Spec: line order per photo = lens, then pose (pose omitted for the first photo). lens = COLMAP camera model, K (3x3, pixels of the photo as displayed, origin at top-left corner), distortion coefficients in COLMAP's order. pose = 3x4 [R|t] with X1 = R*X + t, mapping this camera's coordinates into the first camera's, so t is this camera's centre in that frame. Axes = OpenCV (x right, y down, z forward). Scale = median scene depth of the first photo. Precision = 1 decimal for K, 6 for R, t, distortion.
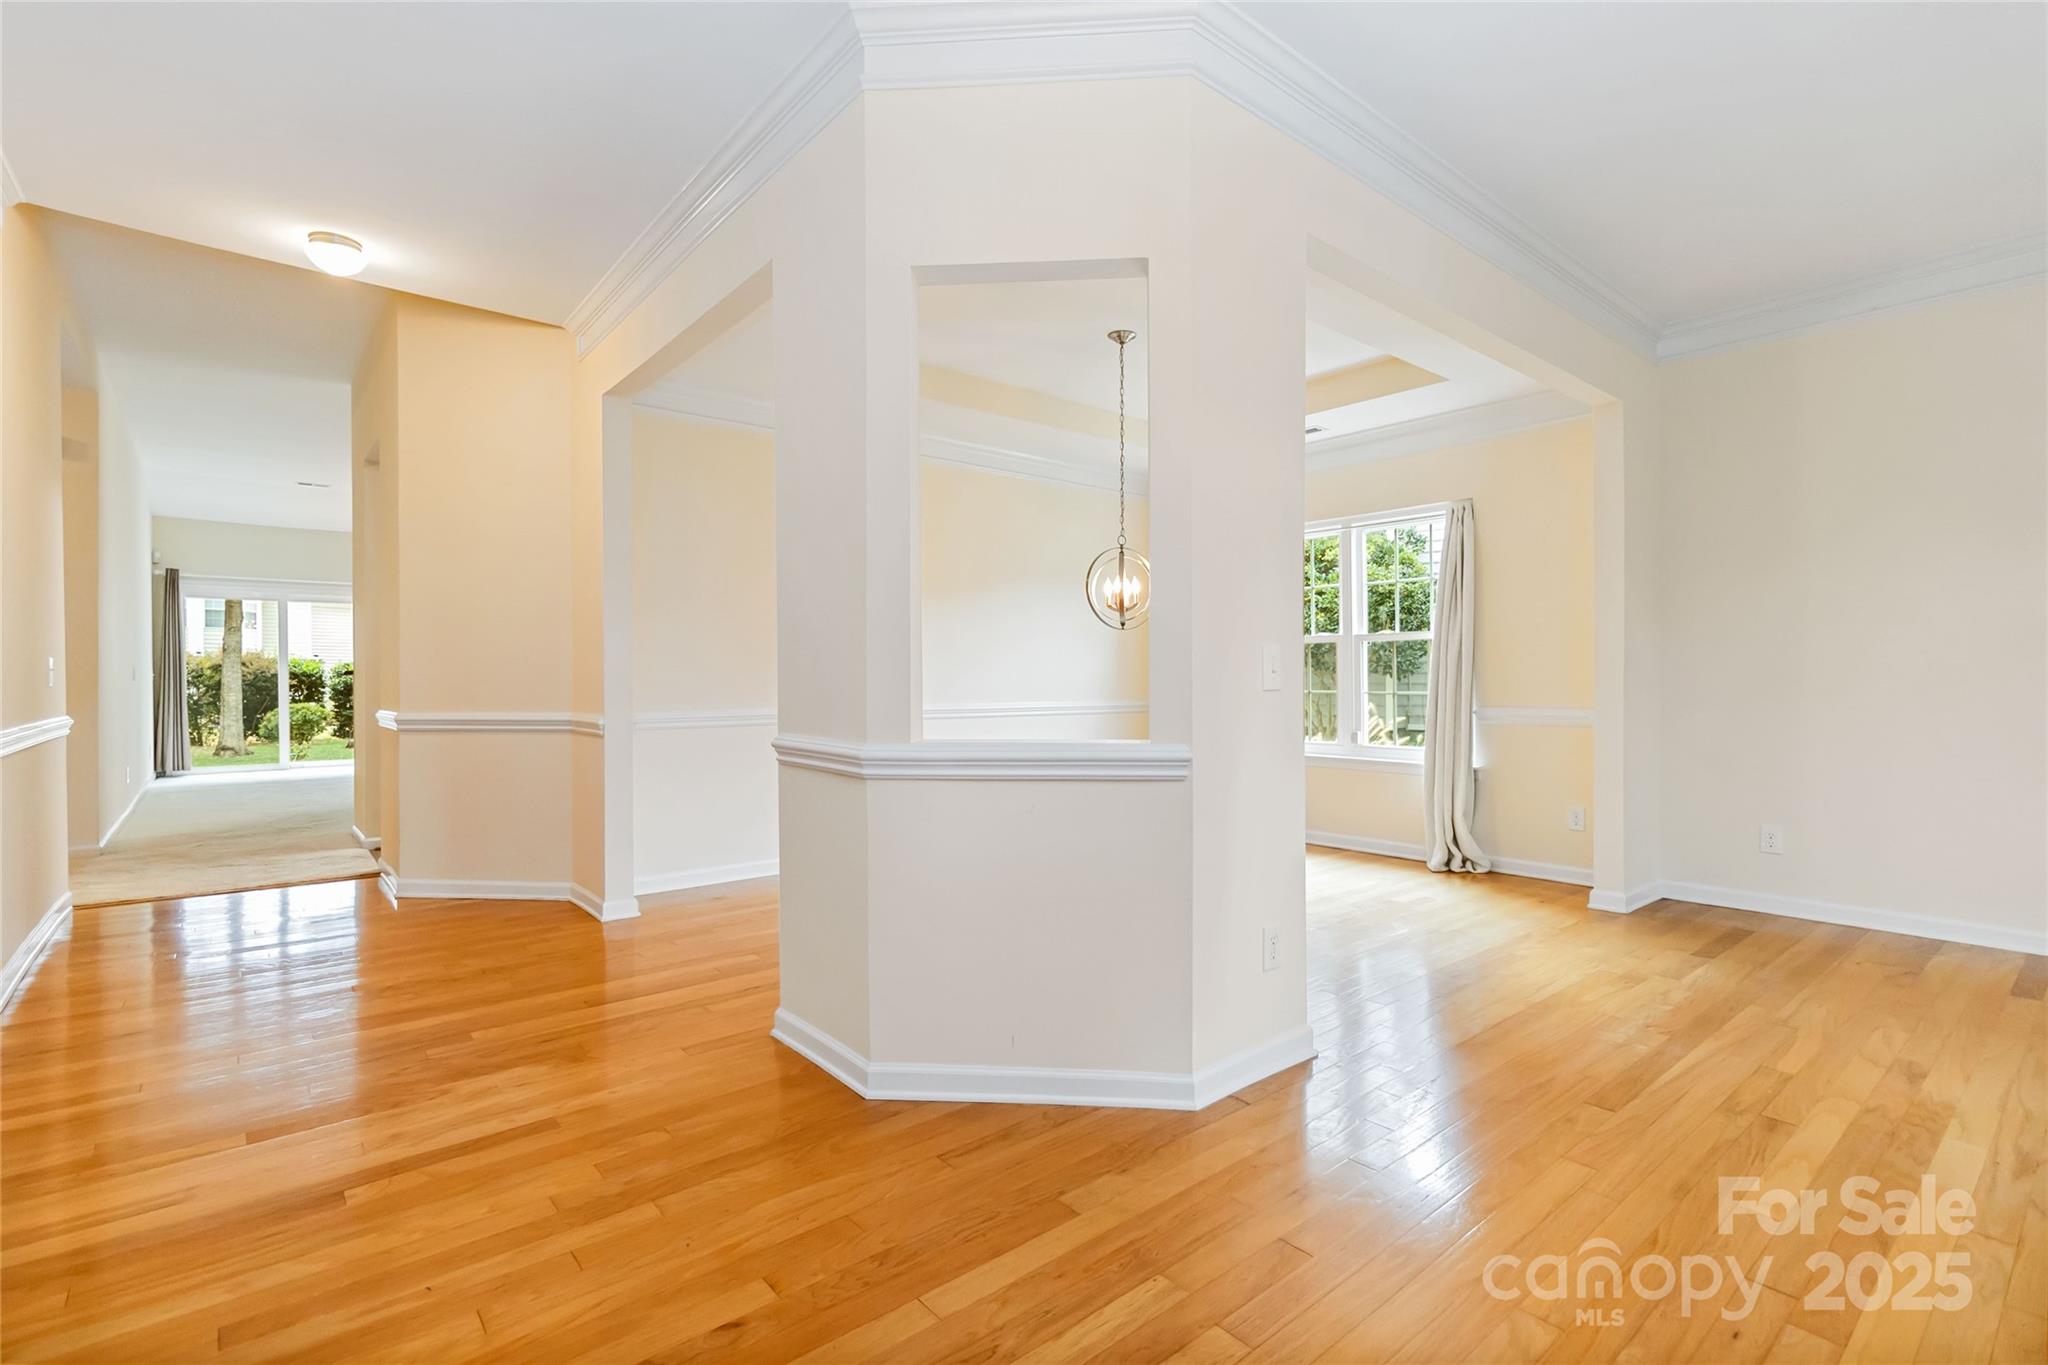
lens RADIAL K [[938.1, 0, 1024.0], [0, 938.1, 682.5], [0, 0, 1]] dist [0.000370, 0.000015]
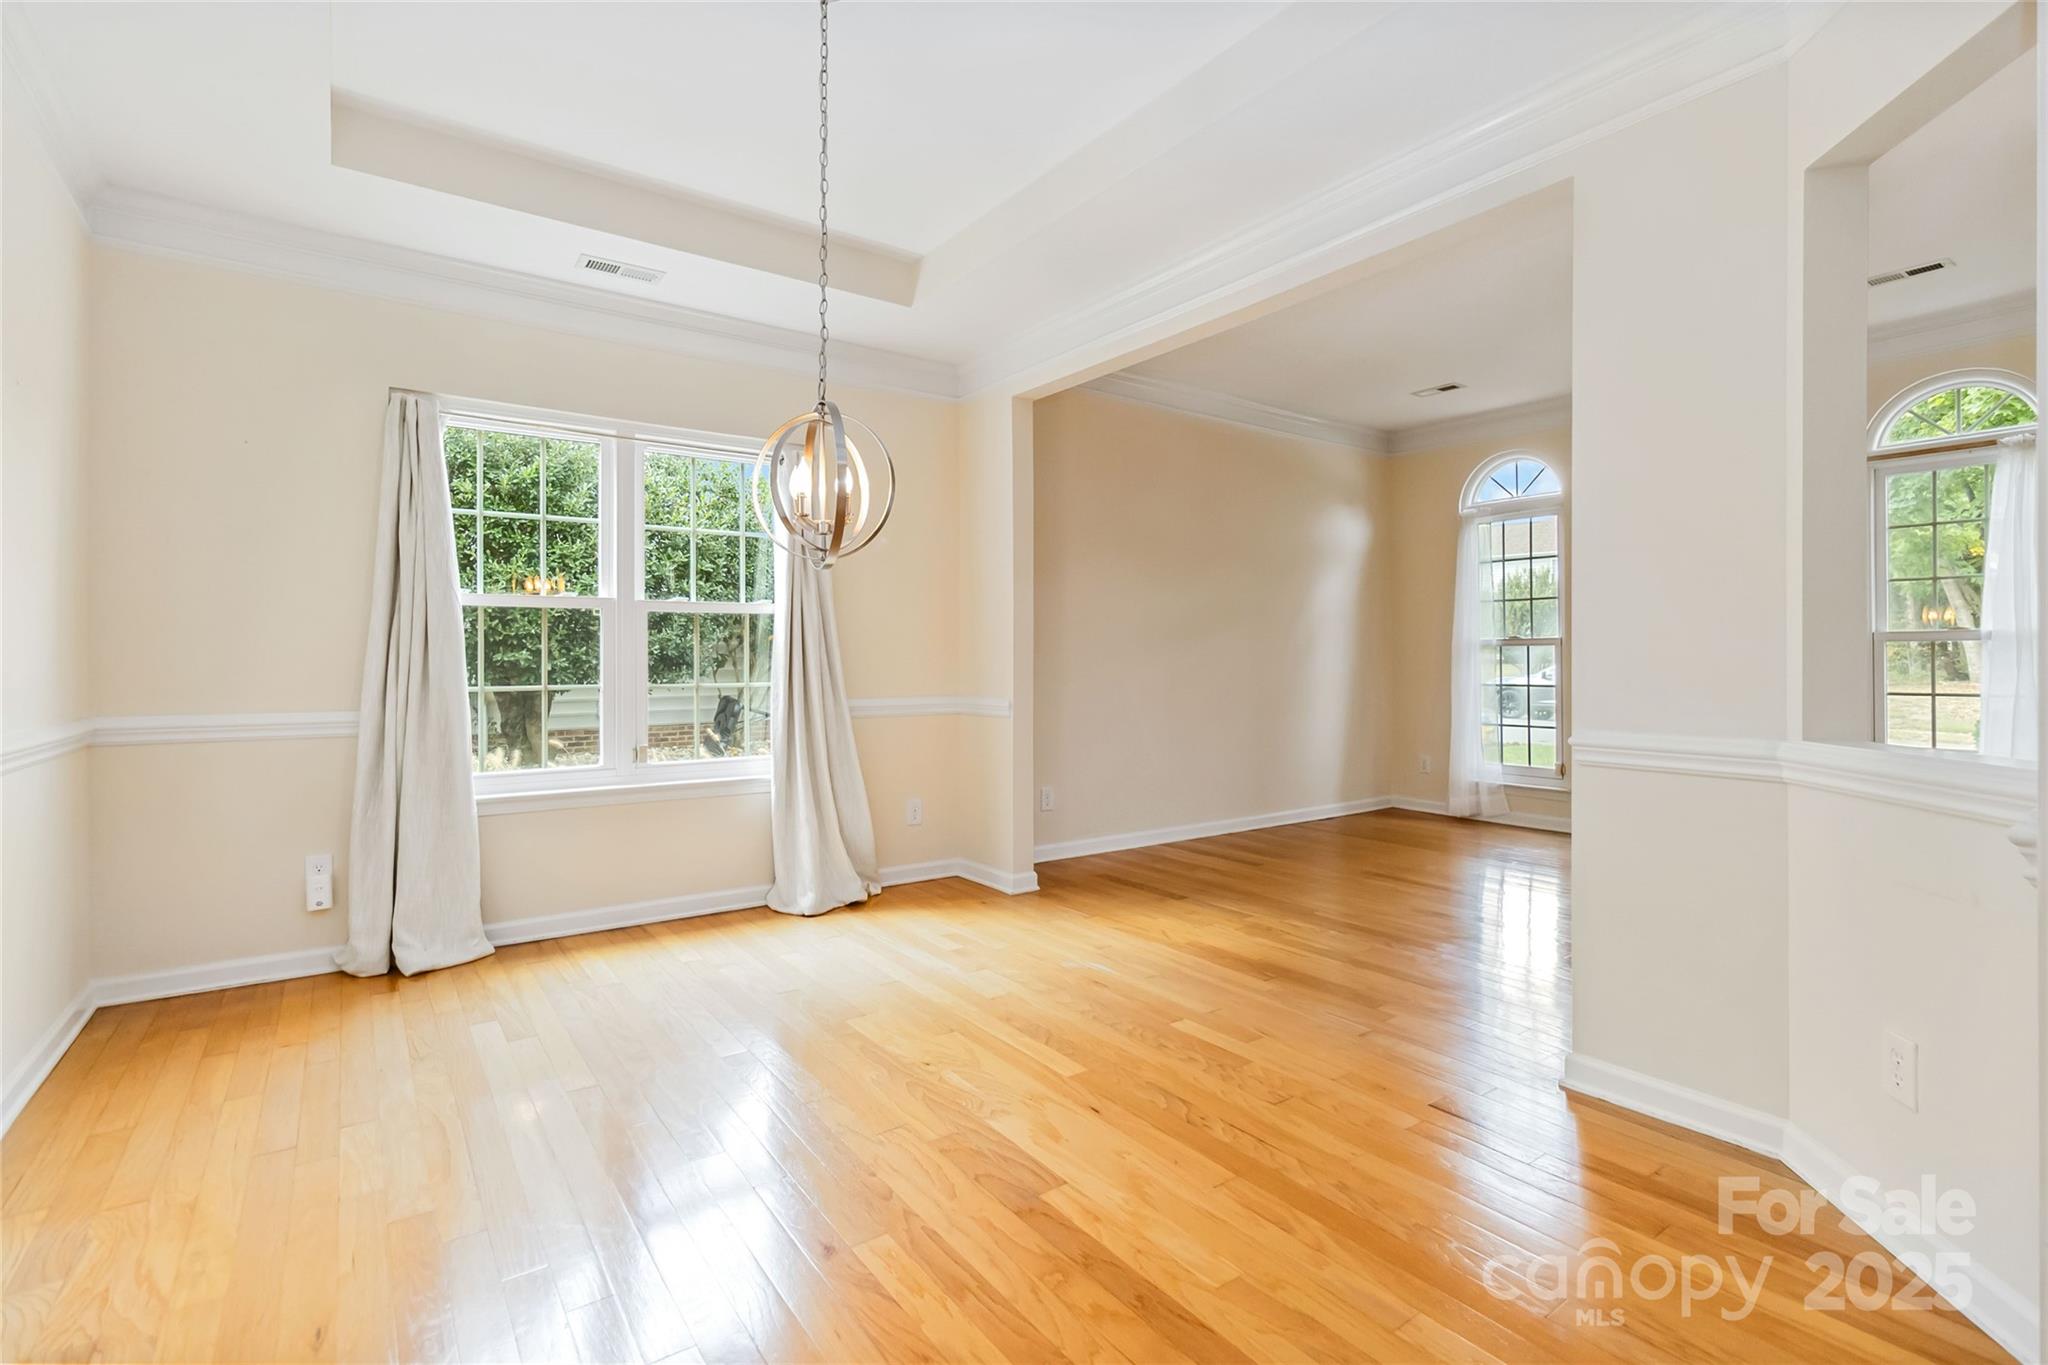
lens RADIAL K [[938.1, 0, 1024.0], [0, 938.1, 682.5], [0, 0, 1]] dist [0.000370, 0.000015]
pose [[0.068772, -0.020450, 0.997423, -0.289221], [0.011106, 0.999744, 0.019732, -0.002385], [-0.997571, 0.009720, 0.068981, 0.693280]]
